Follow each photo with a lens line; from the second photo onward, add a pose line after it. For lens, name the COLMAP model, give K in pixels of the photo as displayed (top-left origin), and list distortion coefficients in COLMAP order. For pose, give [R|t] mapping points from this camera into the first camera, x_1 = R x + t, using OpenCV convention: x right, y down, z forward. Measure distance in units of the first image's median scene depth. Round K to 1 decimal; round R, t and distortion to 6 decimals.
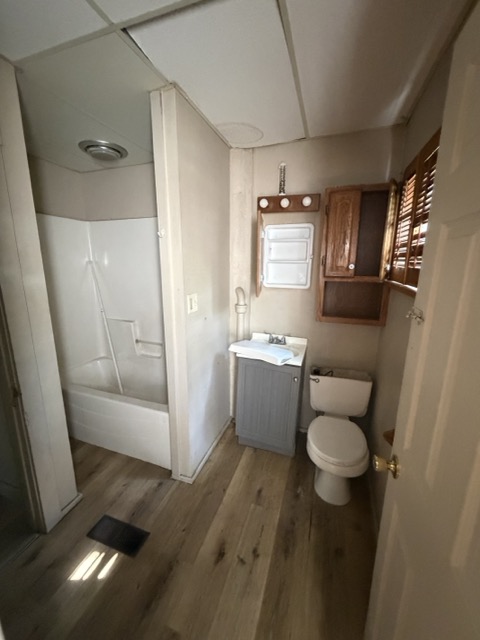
lens RADIAL K [[253.2, 0, 239.6], [0, 253.2, 318.8], [0, 0, 1]] dist [0.001520, -0.000038]
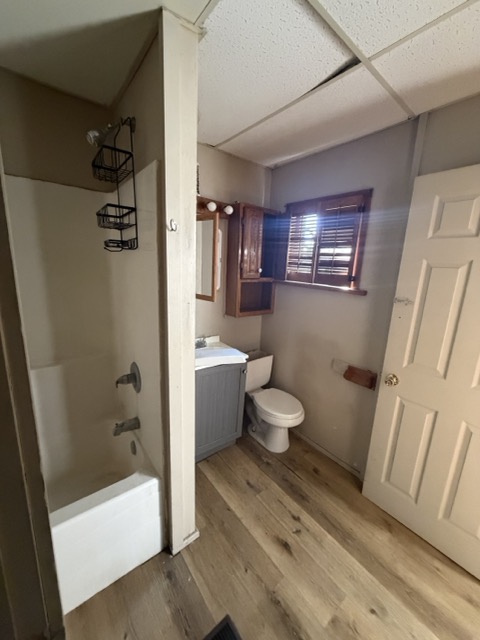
lens RADIAL K [[253.2, 0, 240.1], [0, 253.2, 318.9], [0, 0, 1]] dist [0.001520, -0.000038]
pose [[0.532976, -0.165815, 0.829724, -0.708645], [0.145162, 0.983990, 0.103399, -0.112326], [-0.833585, 0.065336, 0.548513, 0.405952]]
